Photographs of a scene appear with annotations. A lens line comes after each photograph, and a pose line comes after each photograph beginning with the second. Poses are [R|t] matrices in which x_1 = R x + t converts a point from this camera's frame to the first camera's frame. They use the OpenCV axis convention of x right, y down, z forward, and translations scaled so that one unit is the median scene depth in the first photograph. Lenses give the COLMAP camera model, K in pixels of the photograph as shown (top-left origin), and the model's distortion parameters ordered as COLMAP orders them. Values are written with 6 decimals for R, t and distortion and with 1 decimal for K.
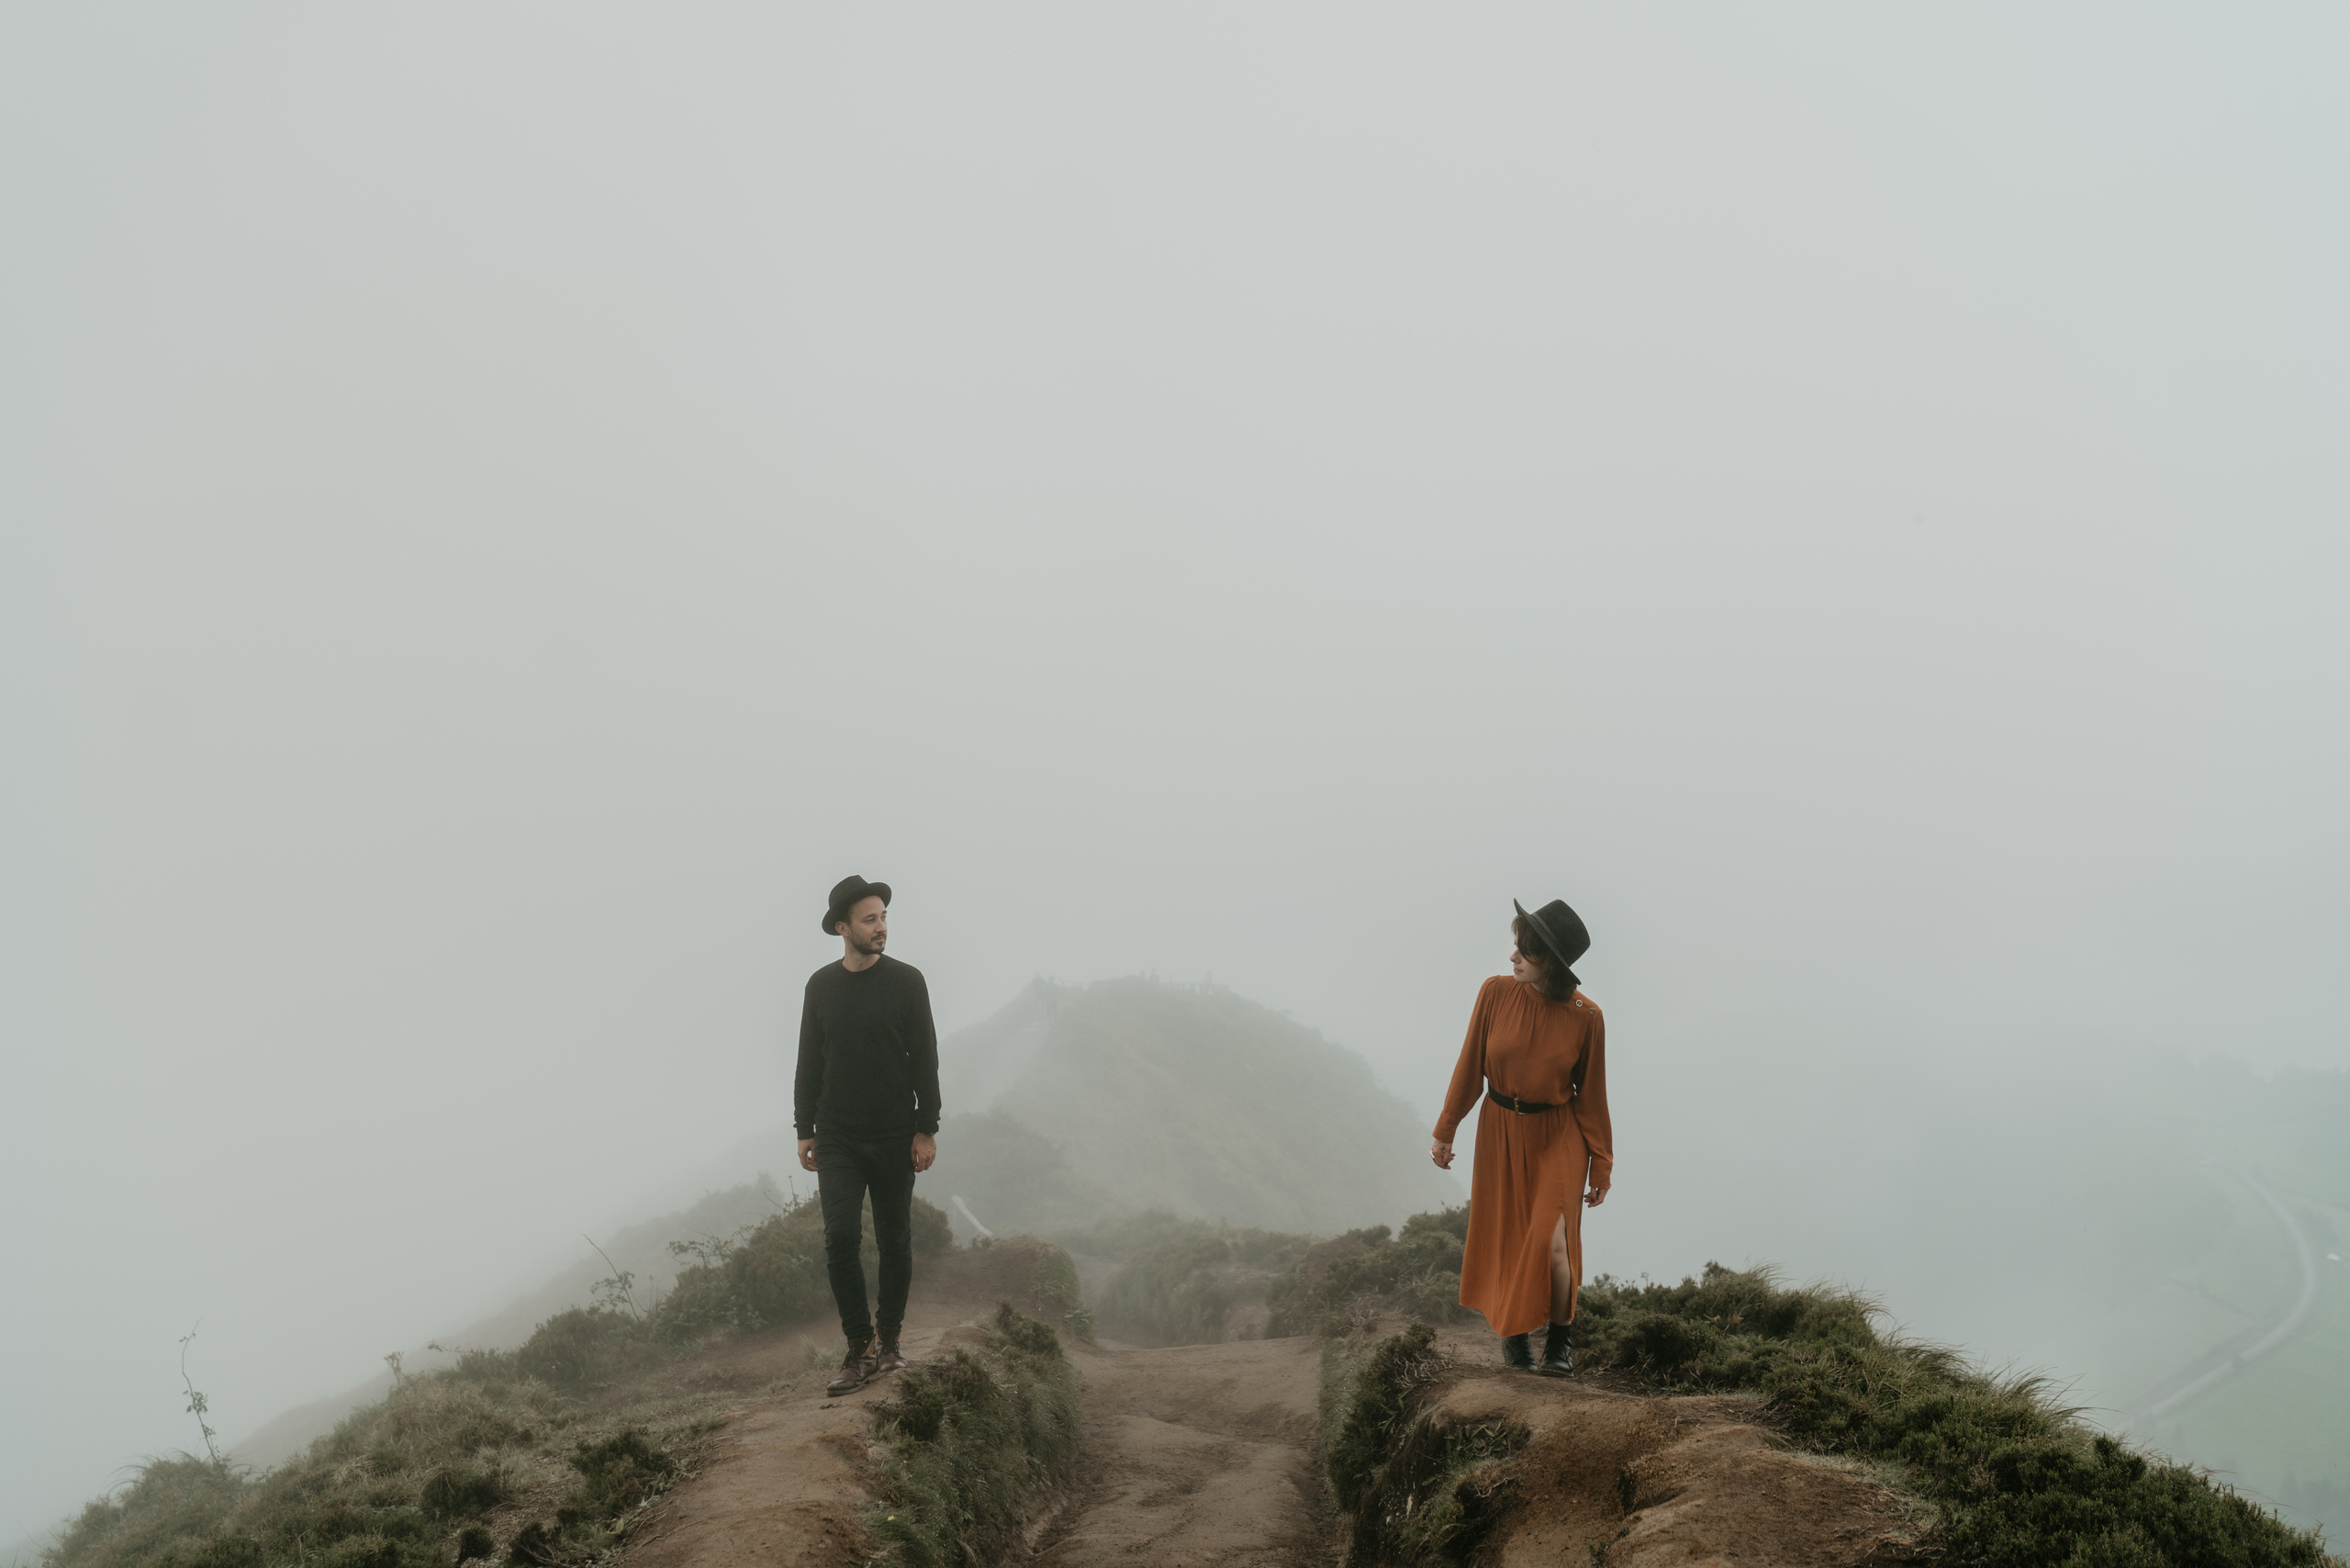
lens RADIAL K [[2177.7, 0, 1177.5], [0, 2177.7, 773.9], [0, 0, 1]] dist [-0.002052, 0.000000]
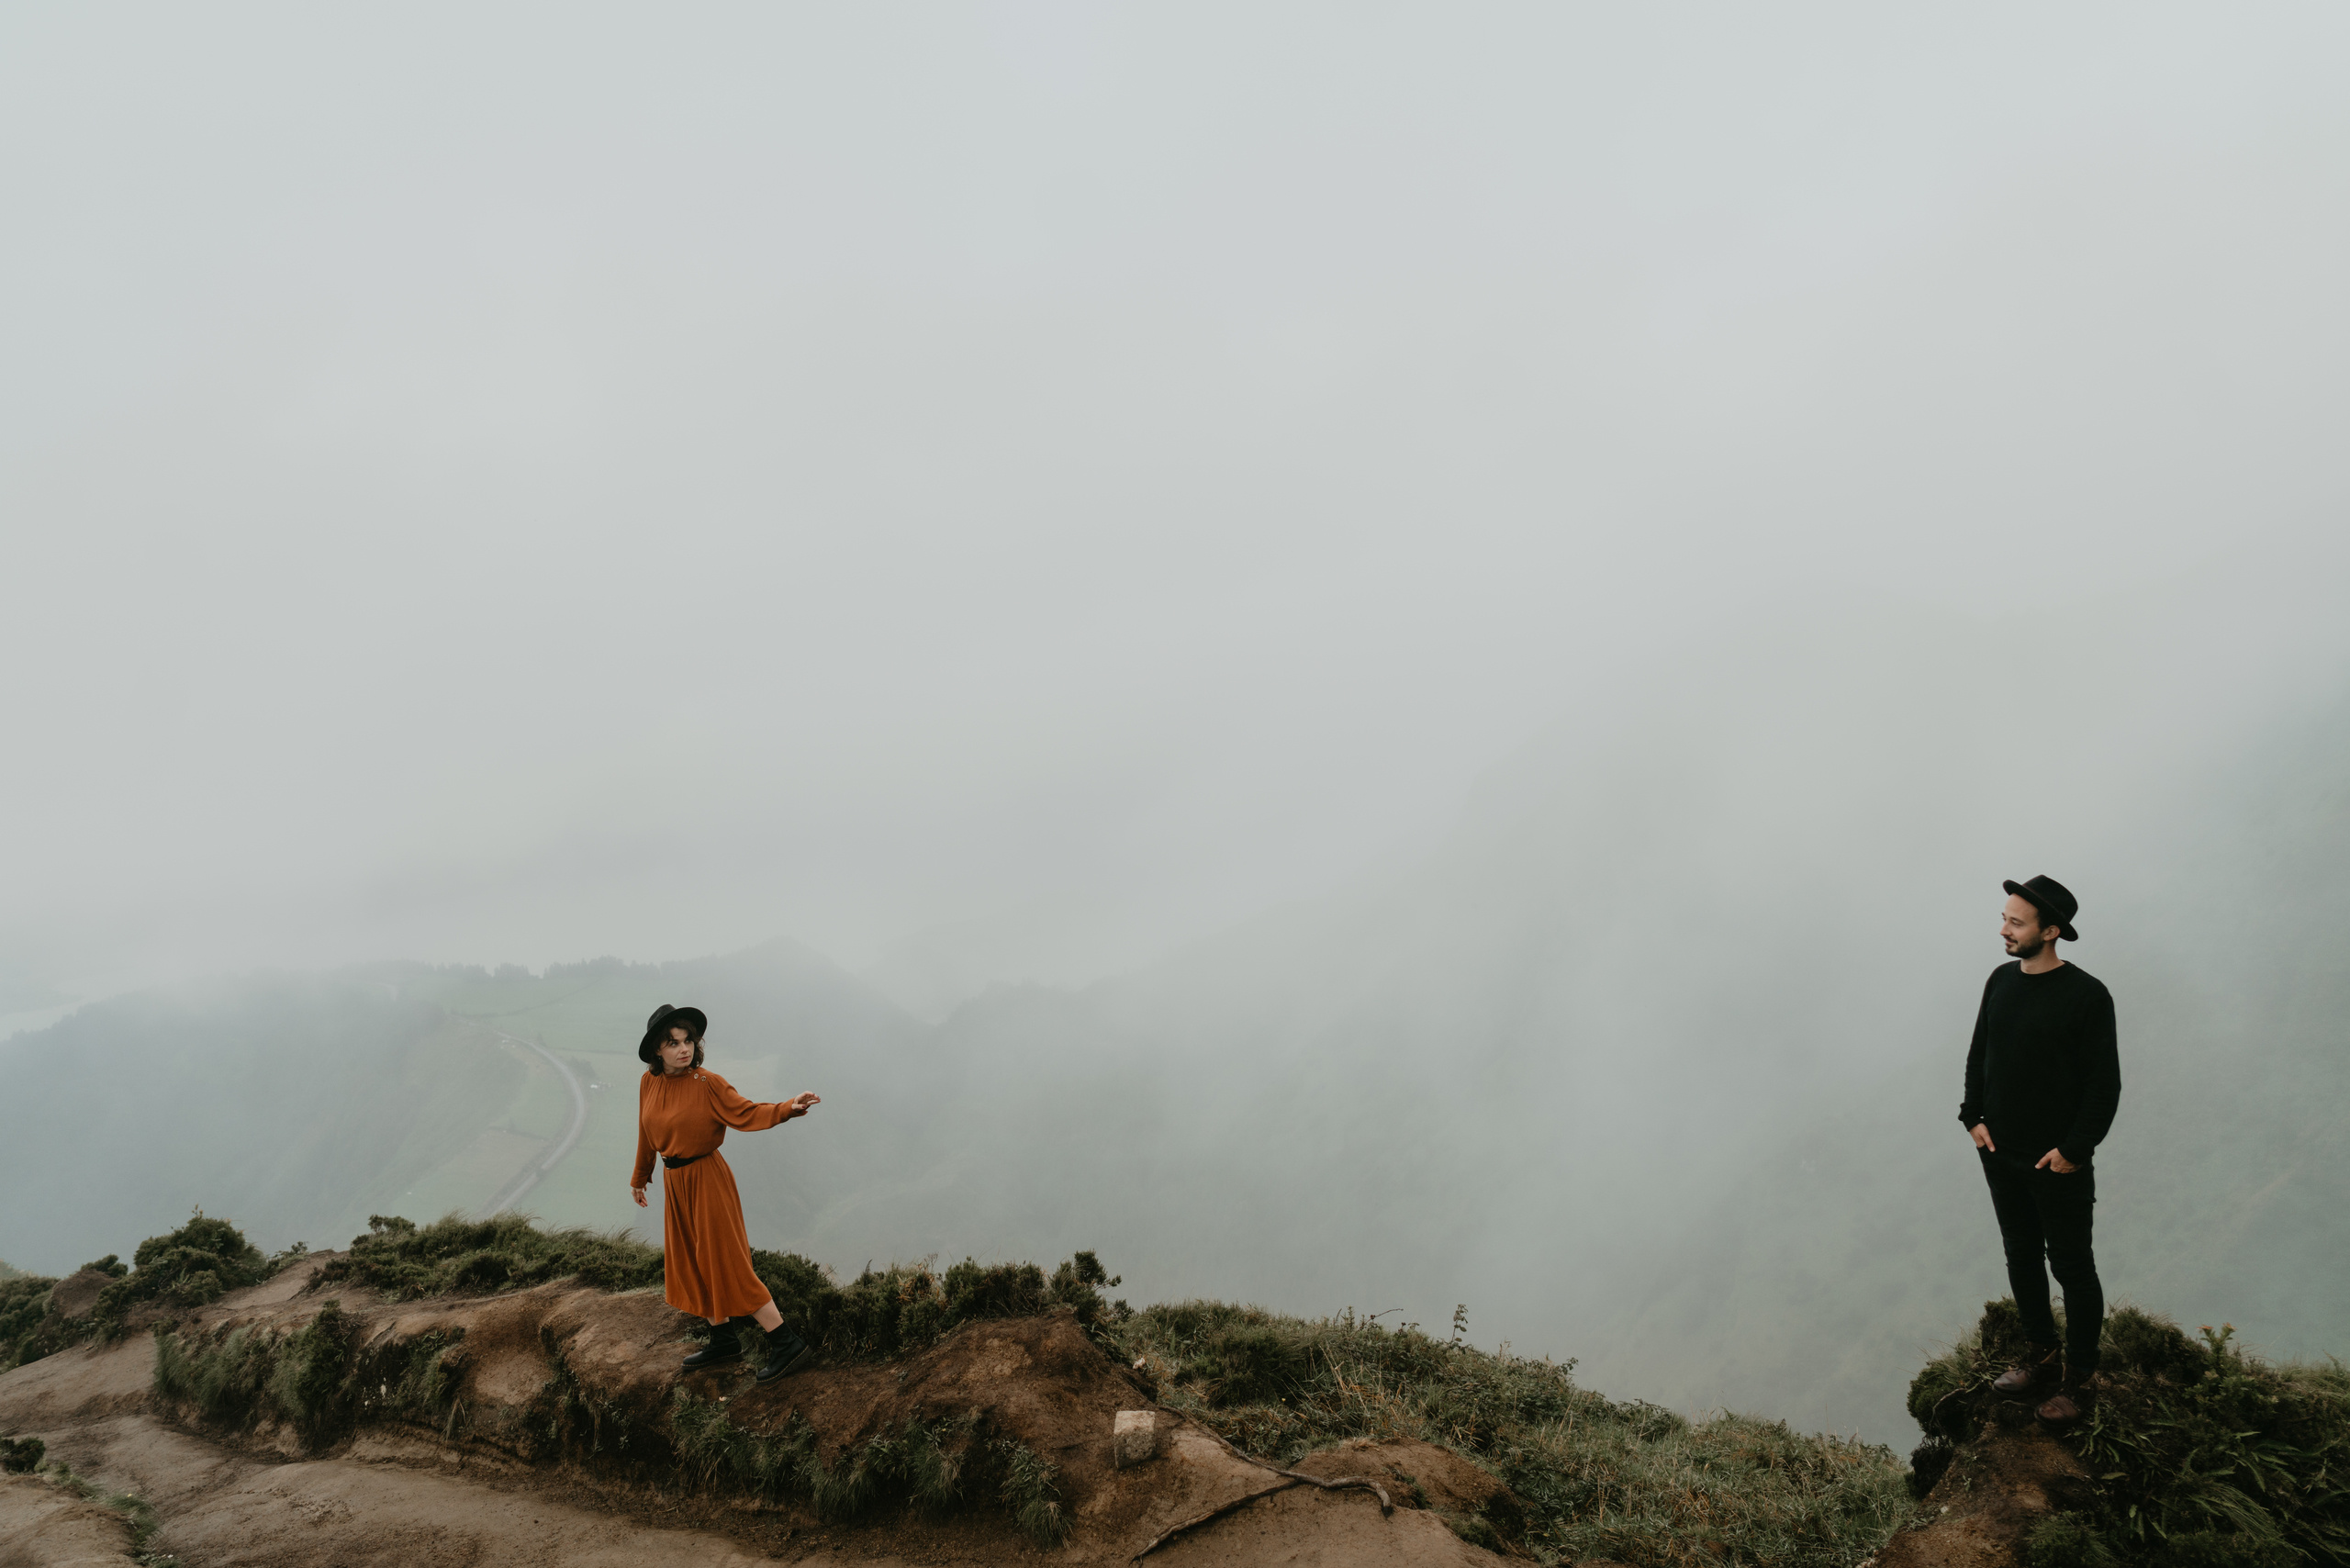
lens RADIAL K [[1621.1, 0, 1184.4], [0, 1621.1, 779.8], [0, 0, 1]] dist [0.022139, 0.000667]
pose [[0.645833, -0.076328, 0.759654, -0.273698], [0.059636, 0.996993, 0.049474, -0.129423], [-0.761146, 0.013350, 0.648443, -0.272045]]
